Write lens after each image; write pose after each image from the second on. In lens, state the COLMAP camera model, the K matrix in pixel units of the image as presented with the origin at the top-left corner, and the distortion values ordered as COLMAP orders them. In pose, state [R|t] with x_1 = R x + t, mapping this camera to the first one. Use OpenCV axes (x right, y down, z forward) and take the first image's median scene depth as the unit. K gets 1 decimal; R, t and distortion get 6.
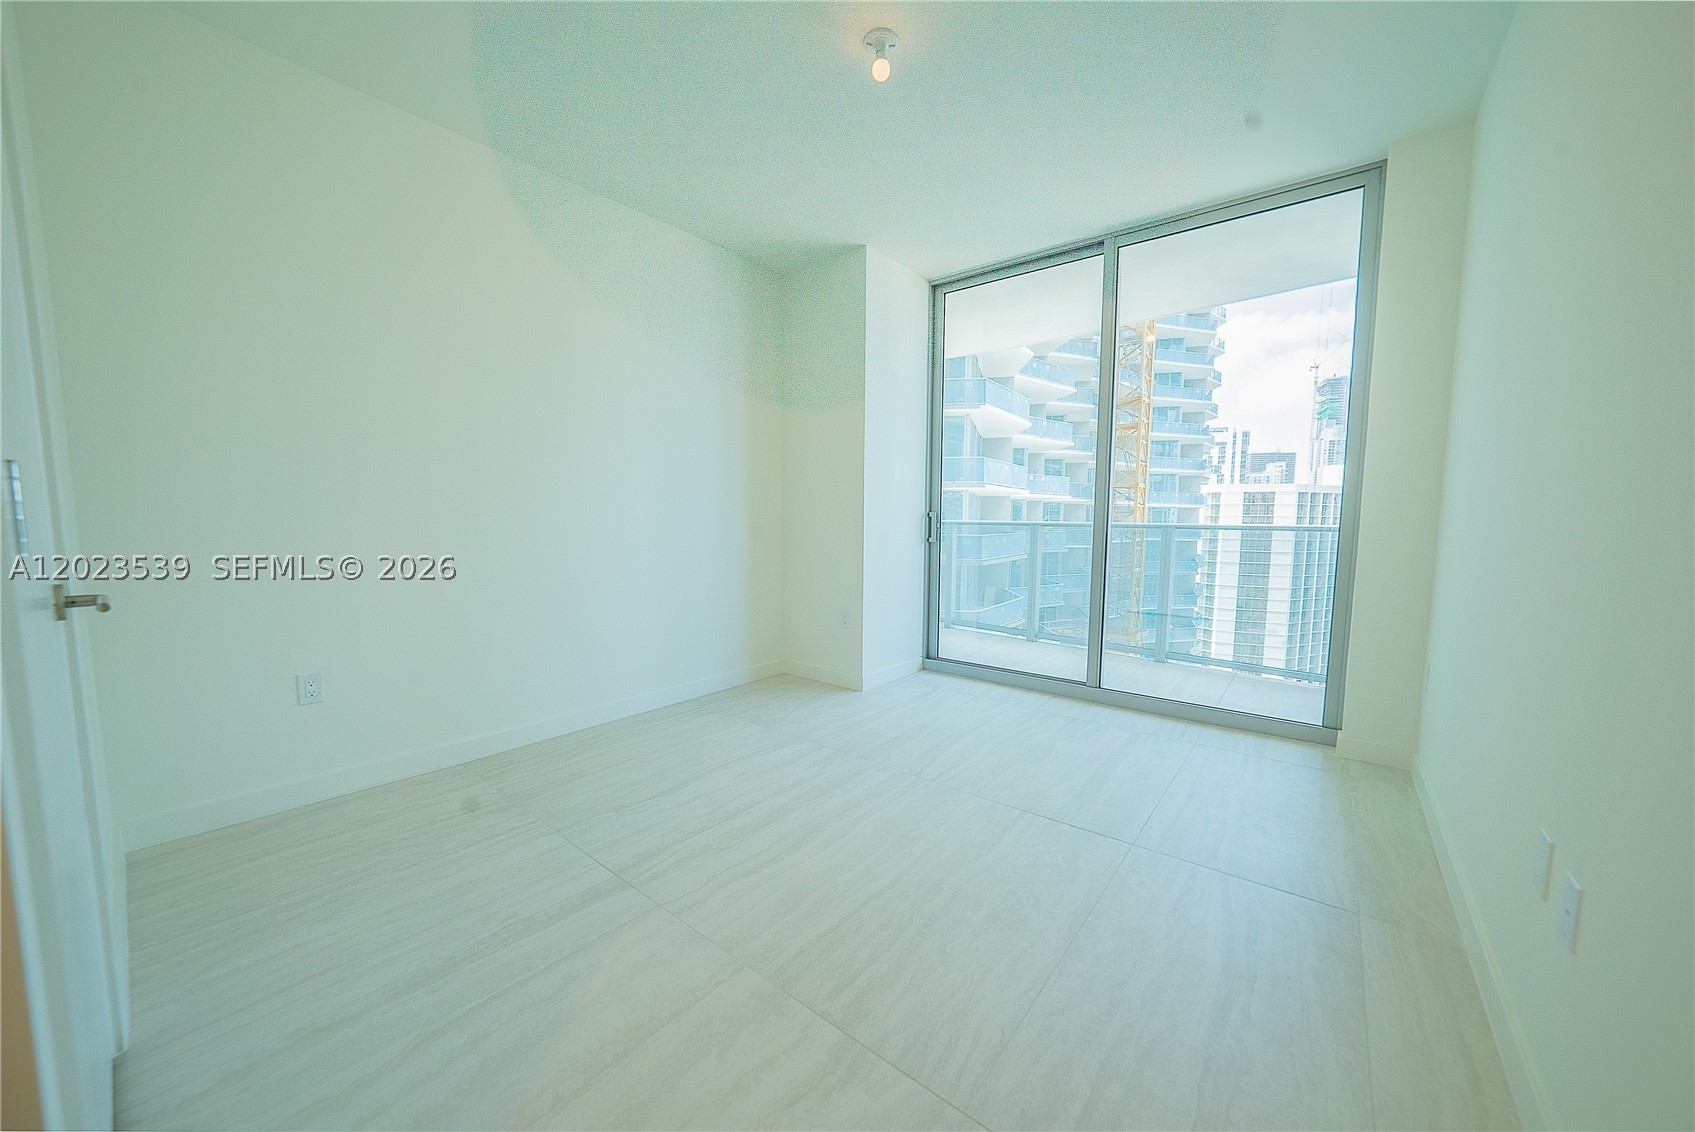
lens RADIAL K [[604.7, 0, 845.1], [0, 604.7, 574.2], [0, 0, 1]] dist [-0.029503, 0.006362]
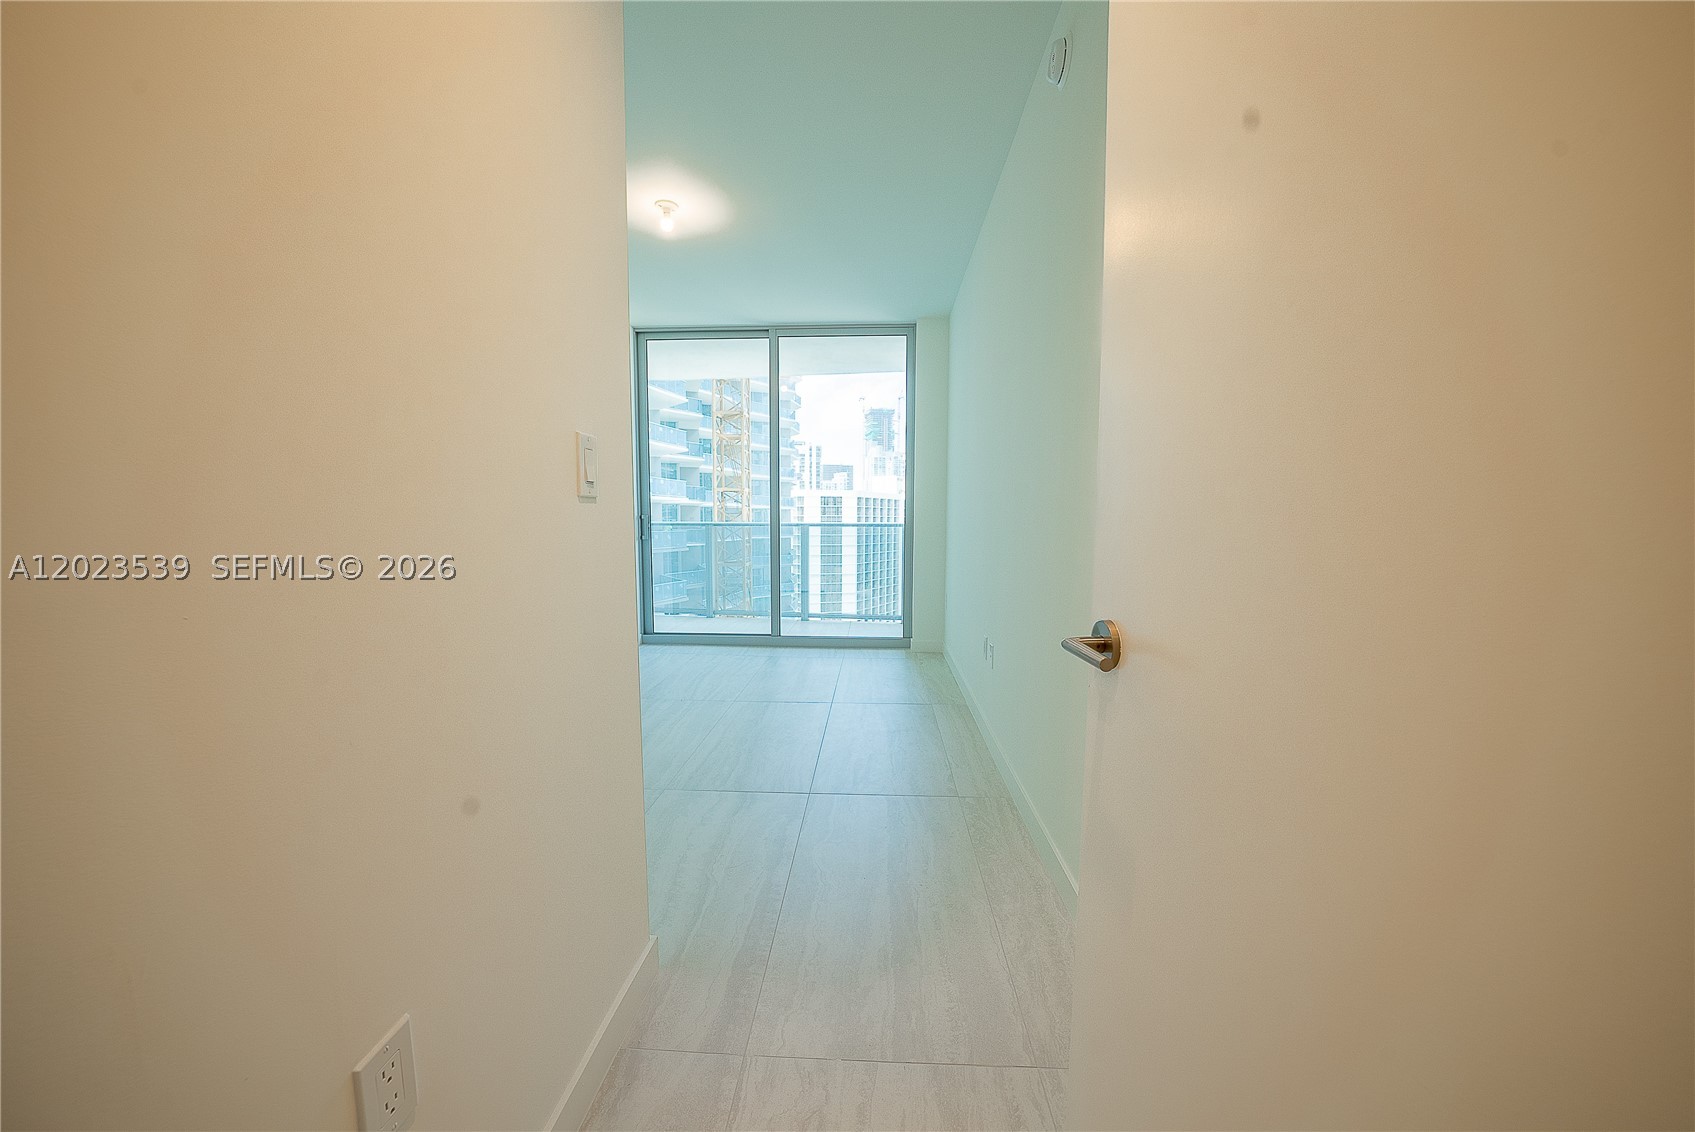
lens RADIAL K [[604.7, 0, 845.1], [0, 604.7, 574.2], [0, 0, 1]] dist [-0.029503, 0.006362]
pose [[0.807967, -0.055951, 0.586565, -0.034492], [0.056547, 0.998250, 0.017330, 0.002674], [-0.586508, 0.019166, 0.809716, -0.032203]]
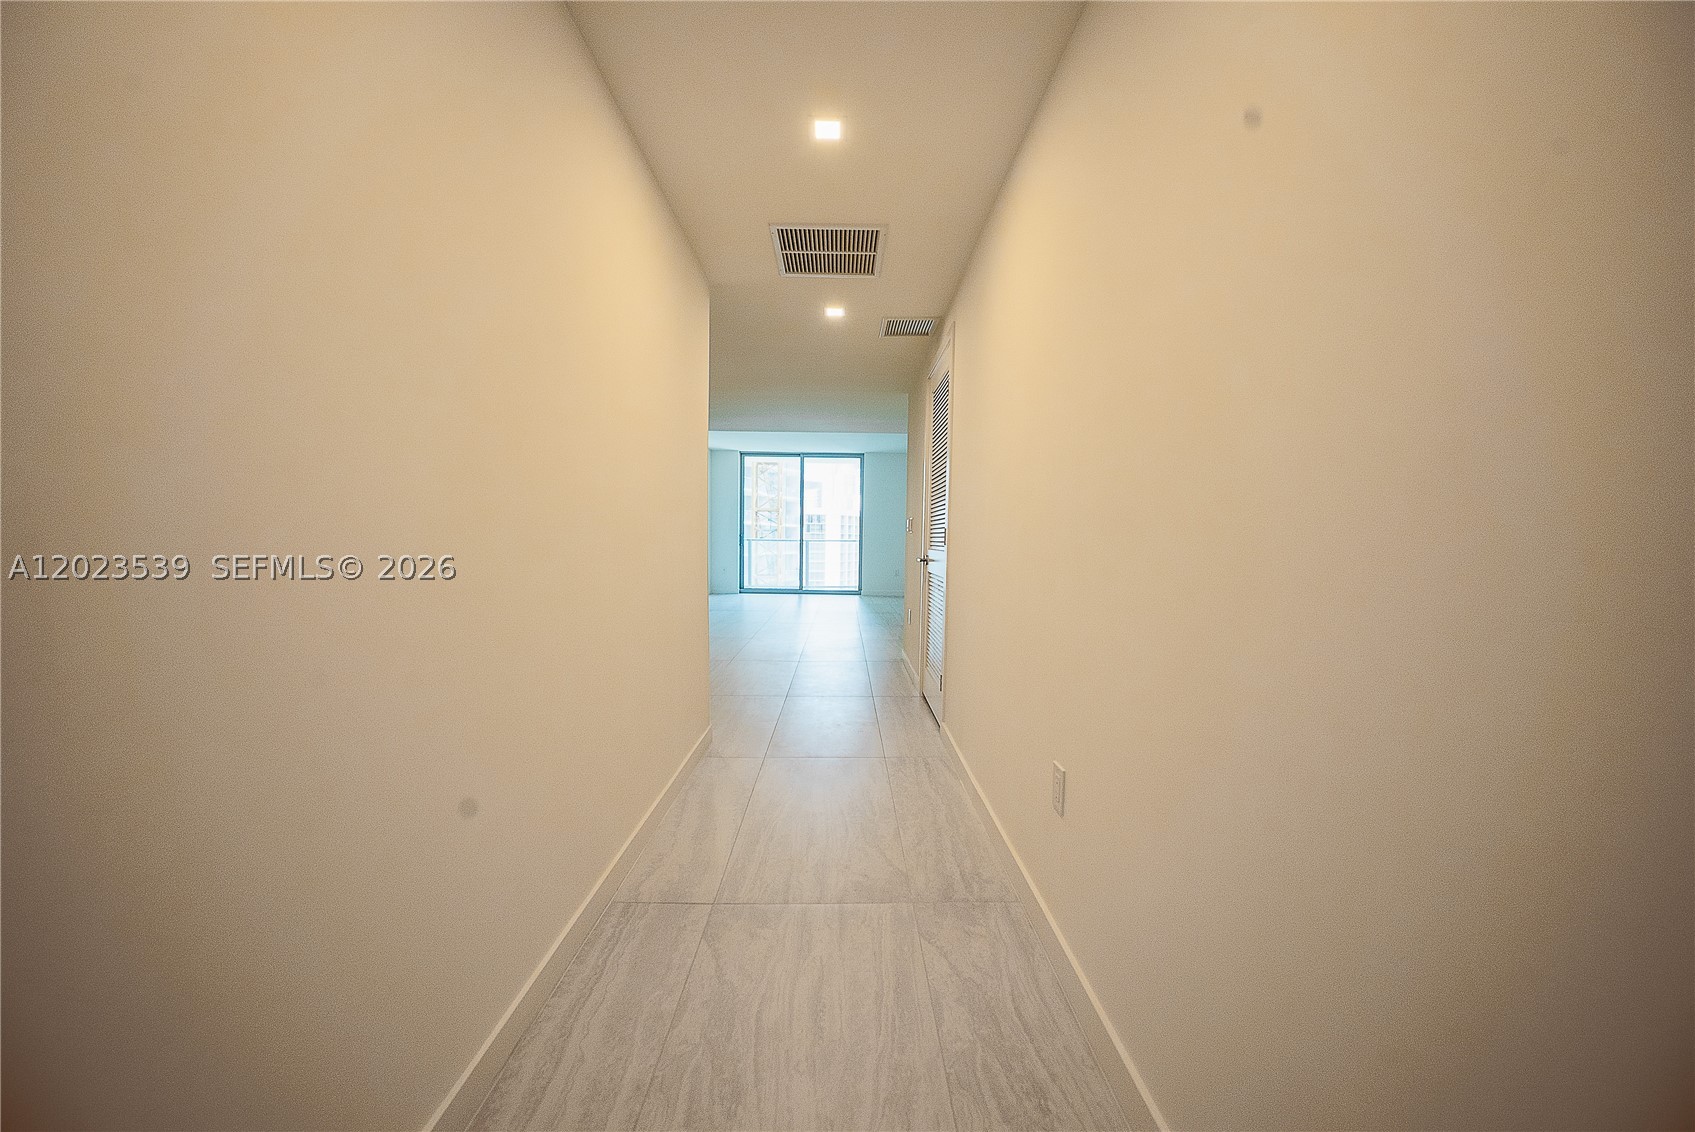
lens RADIAL K [[604.7, 0, 845.1], [0, 604.7, 574.2], [0, 0, 1]] dist [-0.029503, 0.006362]
pose [[0.791811, -0.031395, 0.609958, -0.160614], [0.046135, 0.998899, -0.008475, 0.016908], [-0.609021, 0.034851, 0.792388, -0.200238]]
